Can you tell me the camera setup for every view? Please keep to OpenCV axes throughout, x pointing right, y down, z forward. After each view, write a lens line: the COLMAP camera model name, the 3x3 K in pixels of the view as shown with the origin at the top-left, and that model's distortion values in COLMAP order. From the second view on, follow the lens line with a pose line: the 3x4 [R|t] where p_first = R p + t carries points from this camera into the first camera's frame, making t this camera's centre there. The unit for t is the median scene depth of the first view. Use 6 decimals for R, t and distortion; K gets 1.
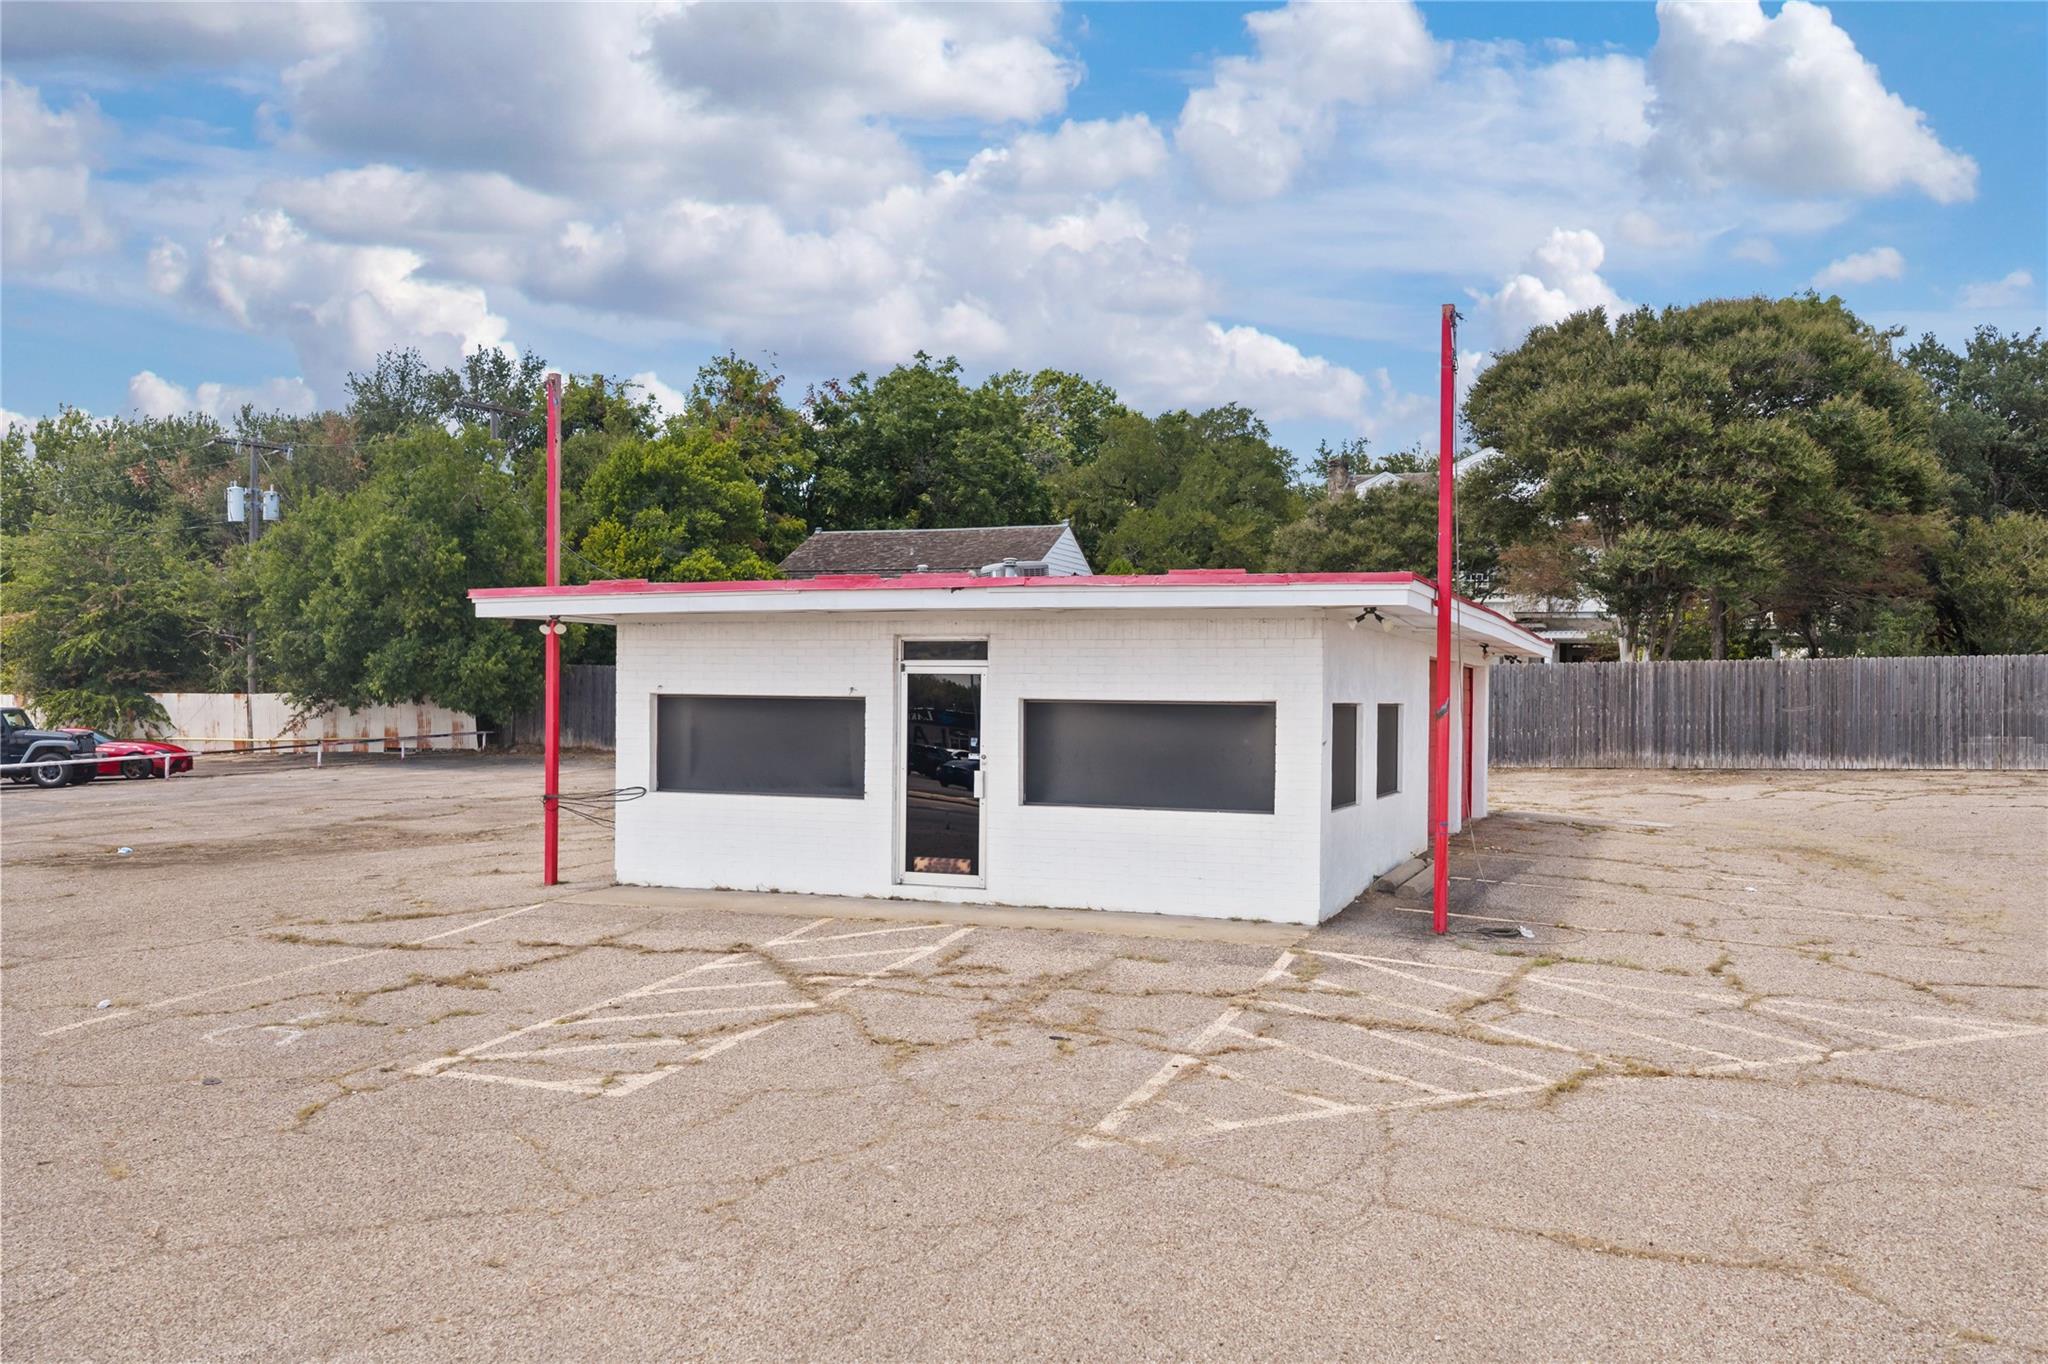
lens RADIAL K [[1661.0, 0, 1009.5], [0, 1661.0, 674.9], [0, 0, 1]] dist [0.054990, -0.124768]
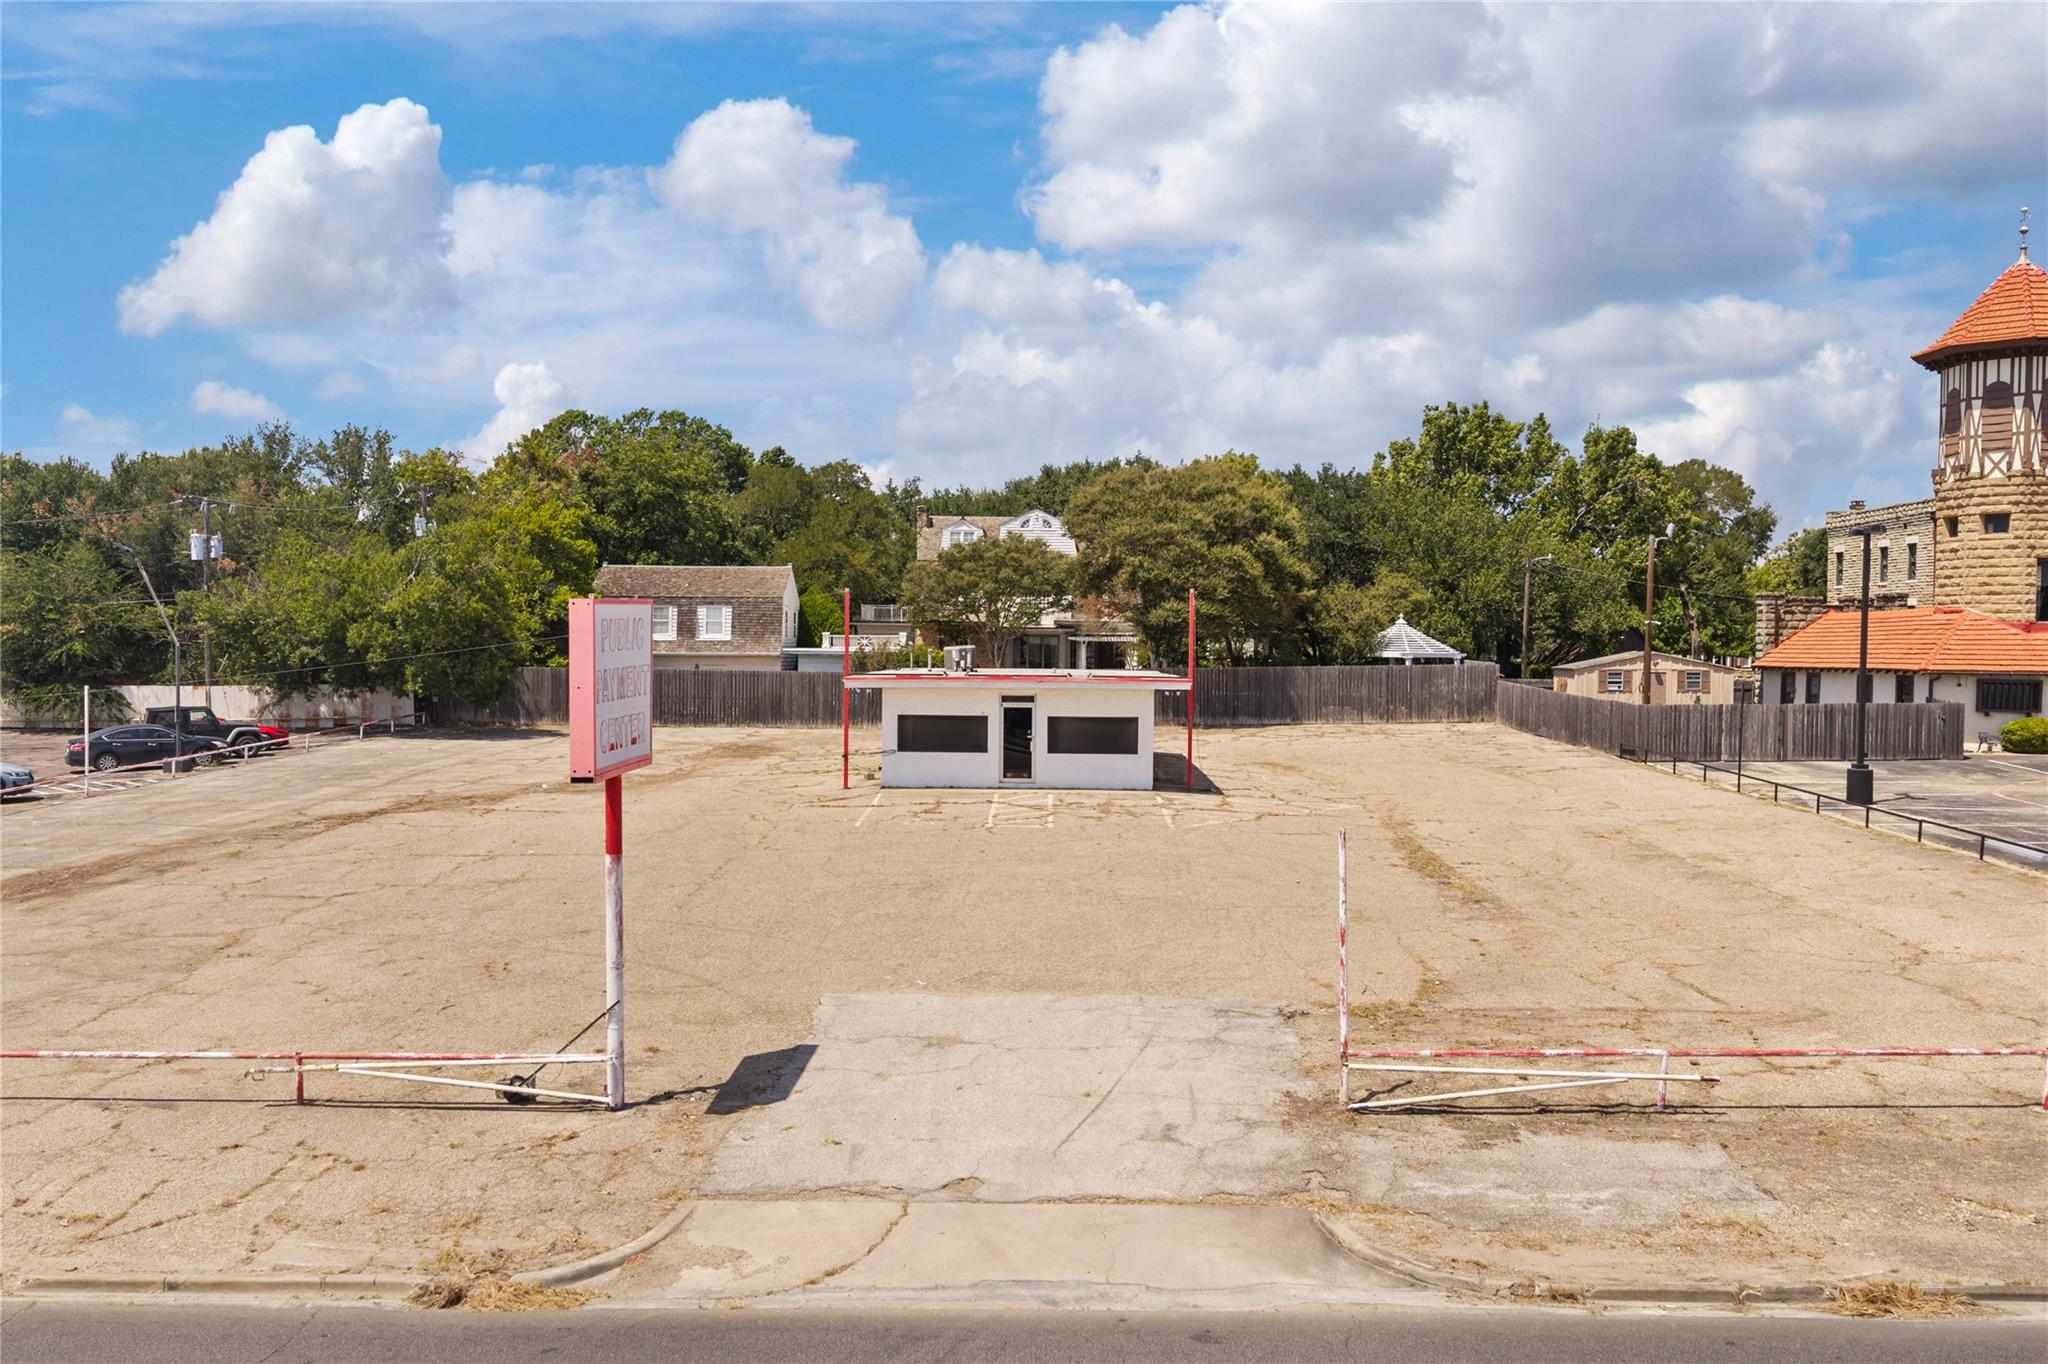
lens RADIAL K [[1583.1, 0, 974.5], [0, 1583.1, 746.7], [0, 0, 1]] dist [-0.032493, 0.002143]
pose [[0.947704, -0.023033, 0.318317, -0.425051], [-0.001871, 0.996974, 0.077712, -0.062960], [-0.319144, -0.074244, 0.944794, -0.664399]]
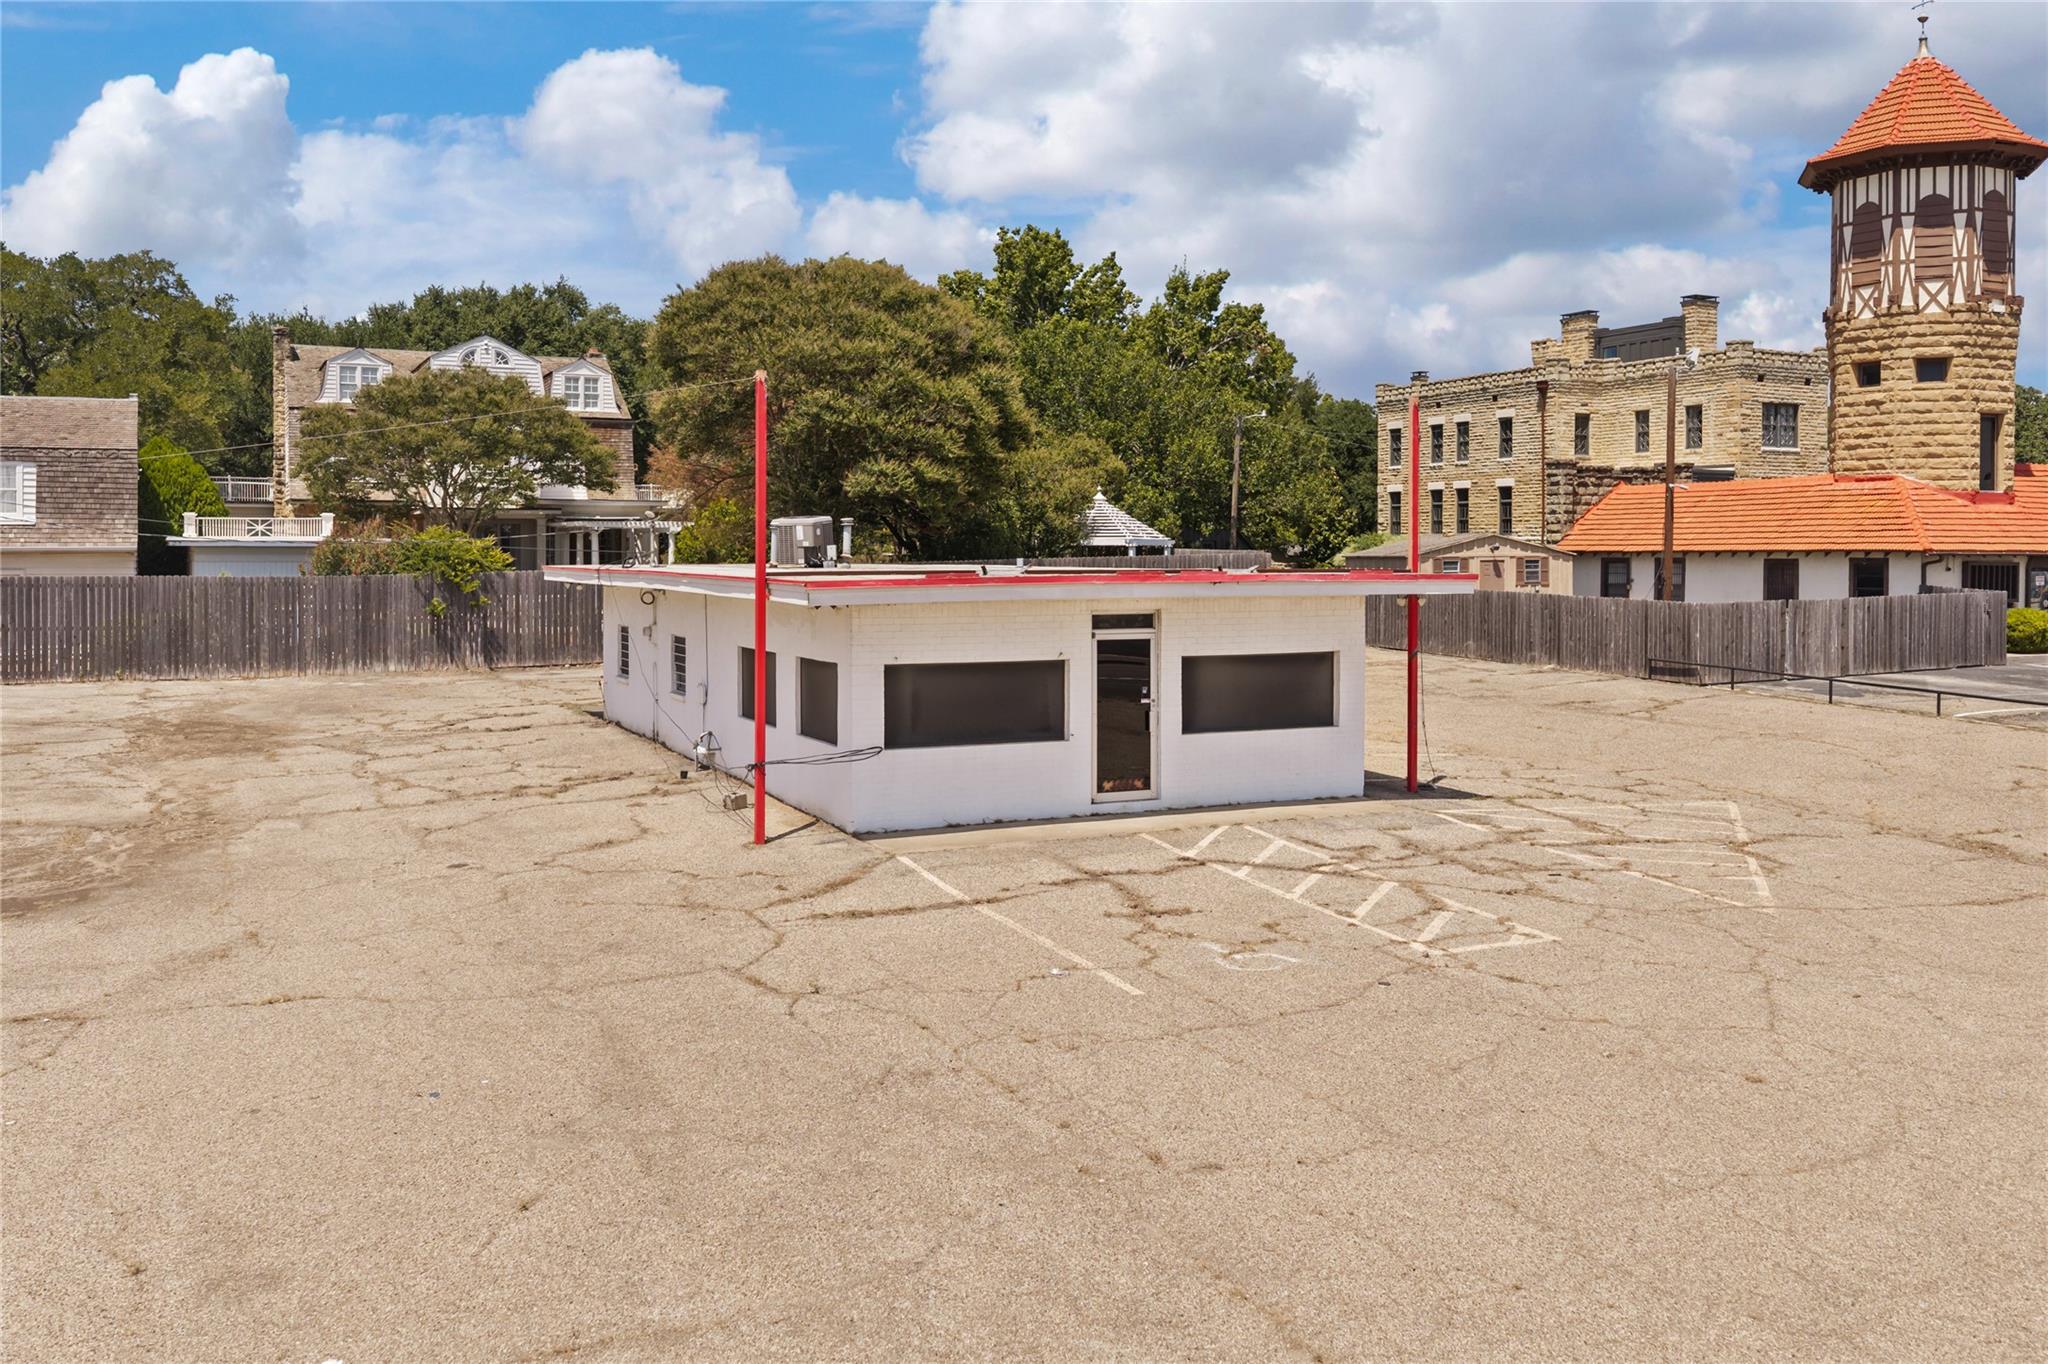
lens RADIAL K [[1661.0, 0, 1009.5], [0, 1661.0, 674.9], [0, 0, 1]] dist [0.054990, -0.124768]
pose [[0.690899, -0.063649, 0.720144, -0.464112], [-0.001985, 0.995946, 0.089930, -0.040272], [-0.722949, -0.063562, 0.687971, 0.072822]]
